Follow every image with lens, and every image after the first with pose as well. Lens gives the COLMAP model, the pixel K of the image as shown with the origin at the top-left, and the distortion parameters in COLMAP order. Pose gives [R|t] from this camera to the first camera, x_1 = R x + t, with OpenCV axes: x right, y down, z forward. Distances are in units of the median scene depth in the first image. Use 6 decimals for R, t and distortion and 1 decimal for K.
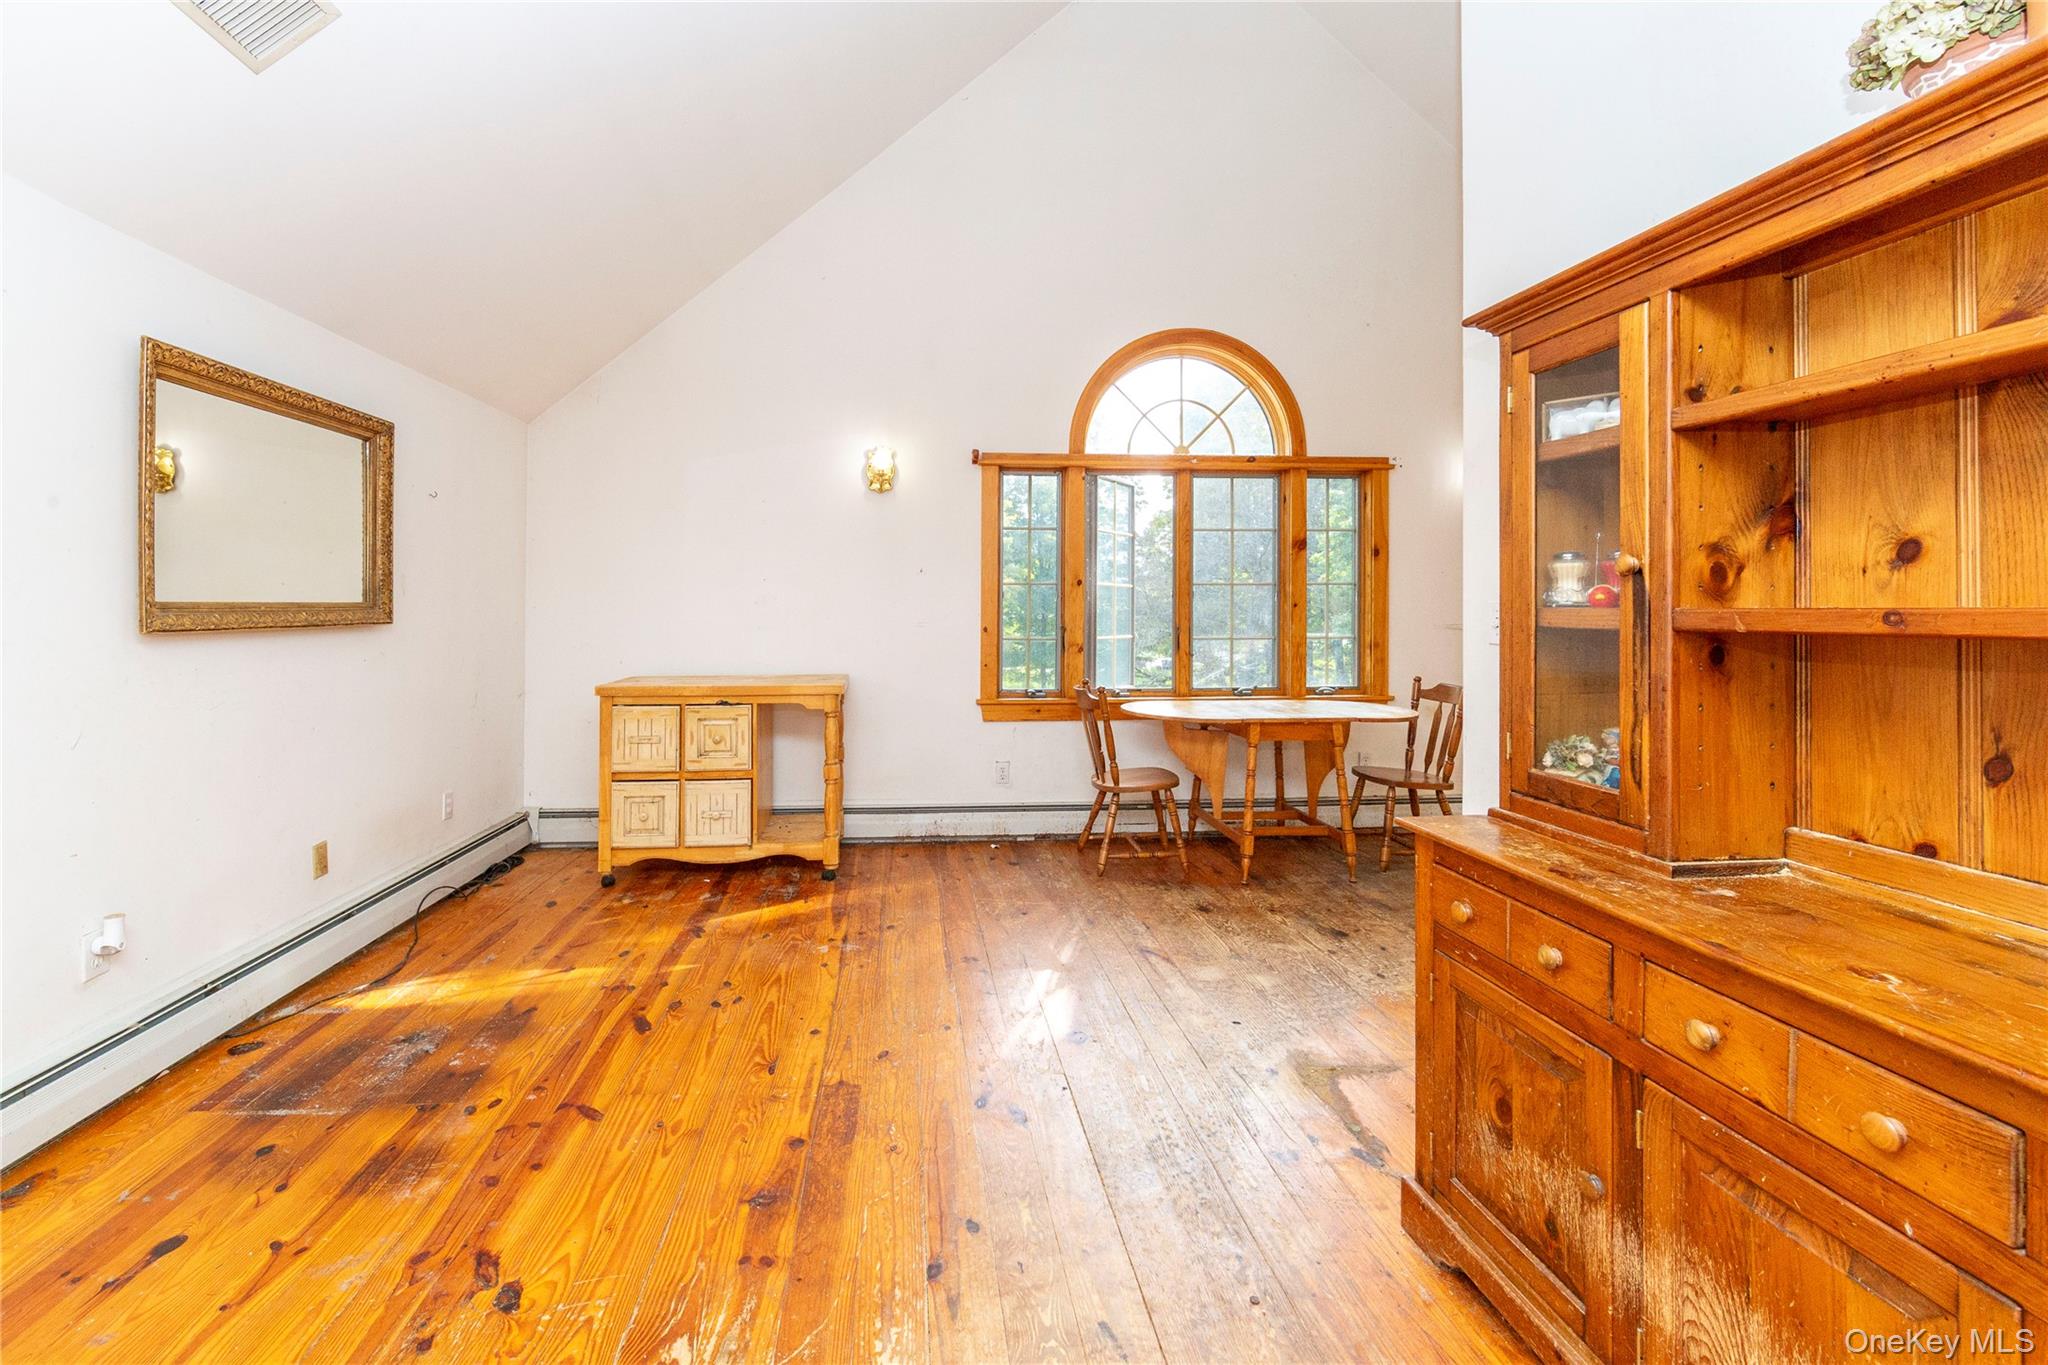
lens RADIAL K [[828.7, 0, 1020.1], [0, 828.7, 615.3], [0, 0, 1]] dist [-0.000543, -0.000170]
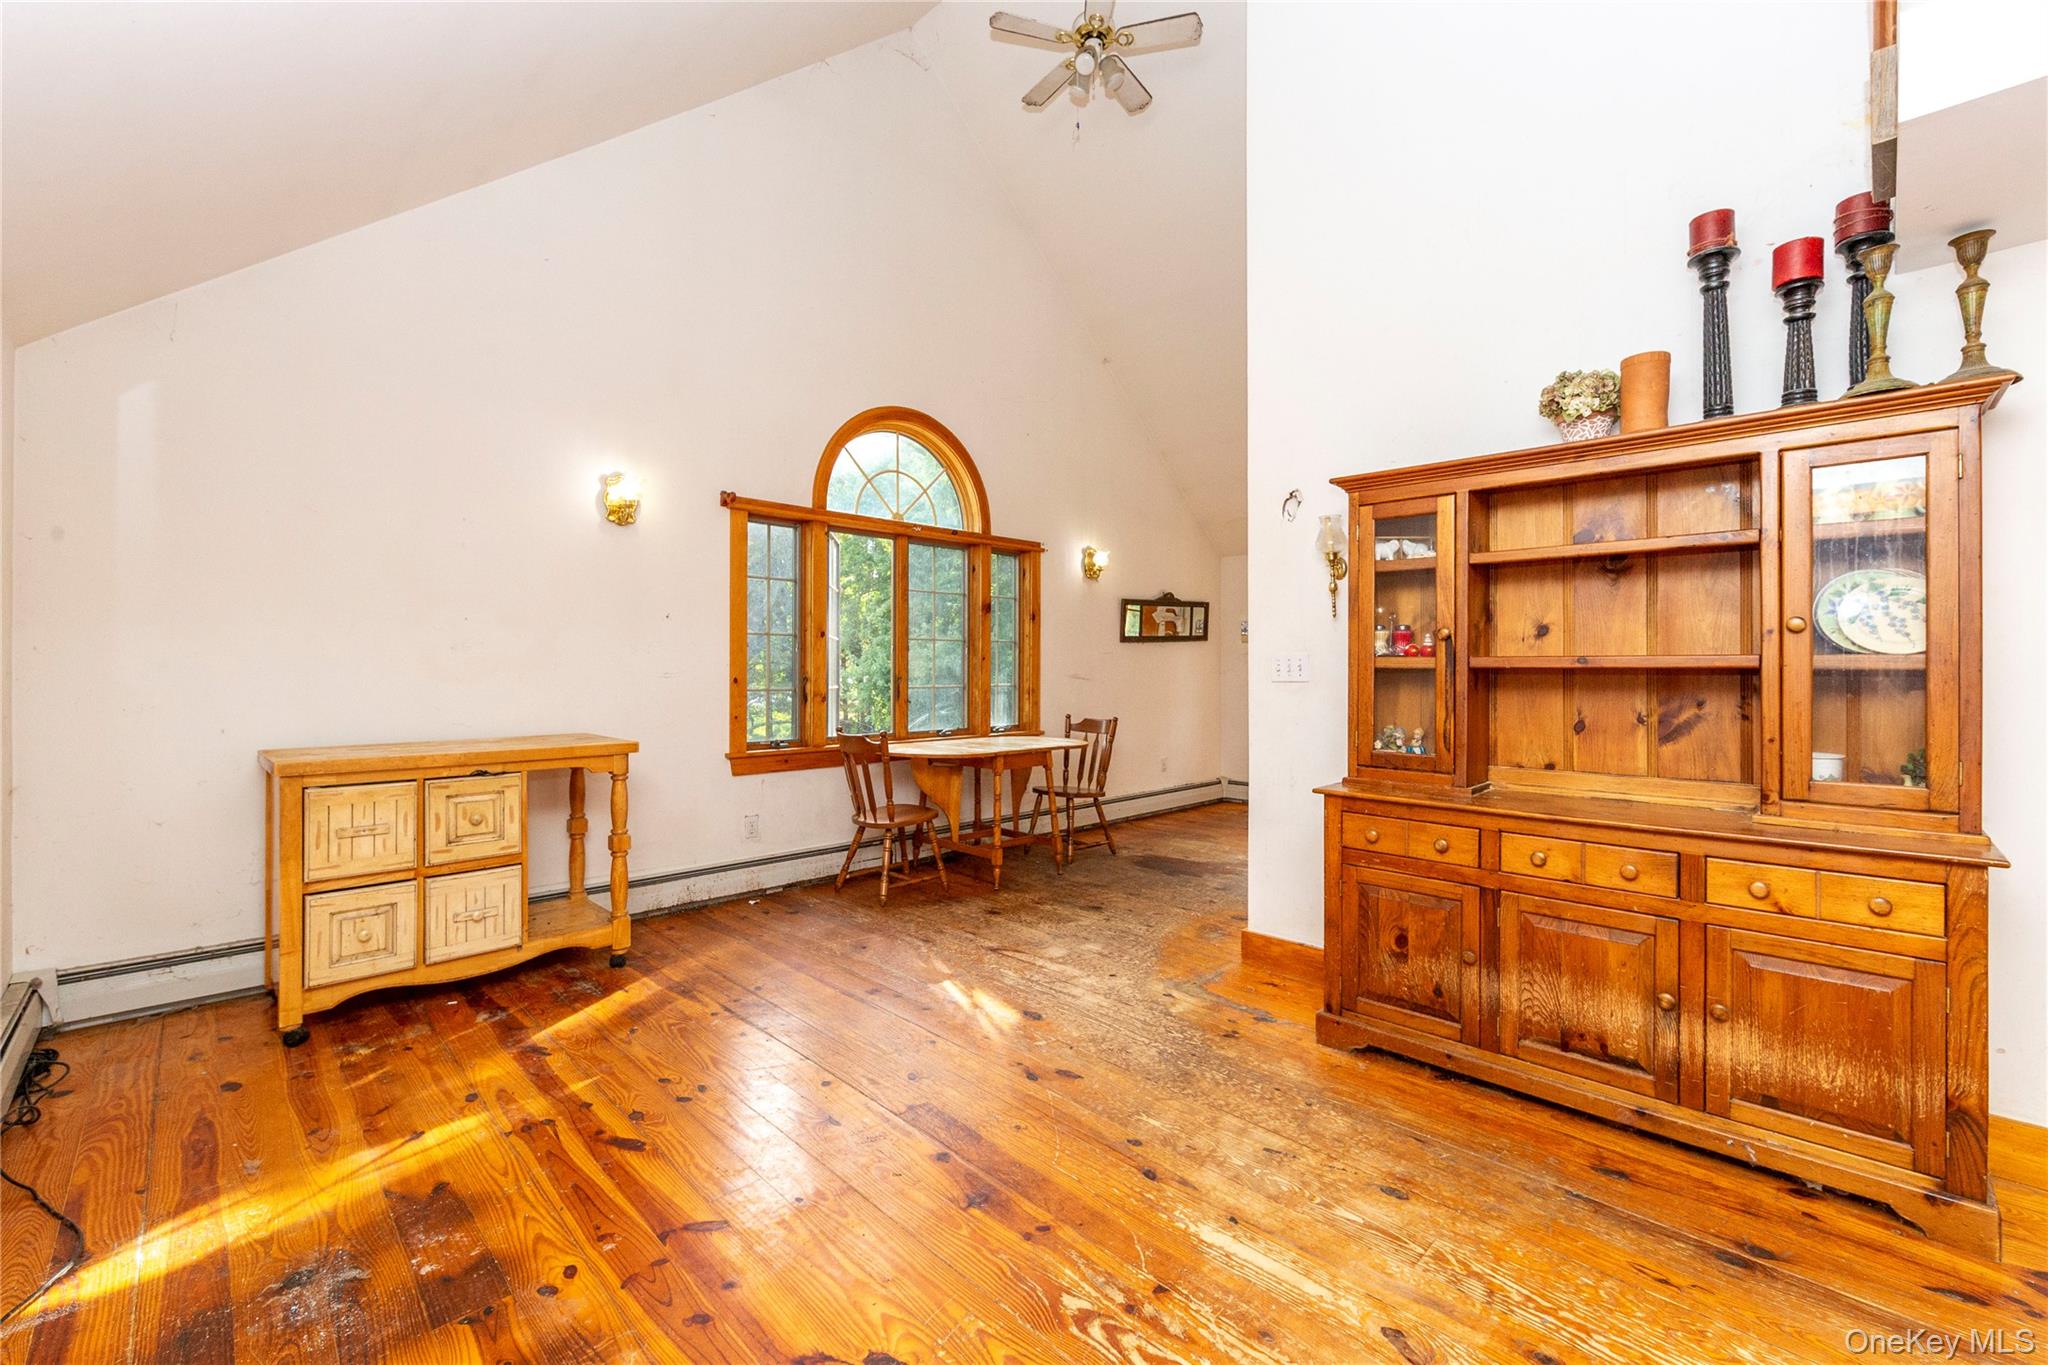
lens RADIAL K [[806.0, 0, 1024.0], [0, 806.0, 682.5], [0, 0, 1]] dist [-0.002017, -0.000272]
pose [[0.771469, -0.008171, 0.636215, -0.397840], [0.000847, 0.999930, 0.011816, 0.009503], [-0.636267, -0.008577, 0.771421, 0.069567]]
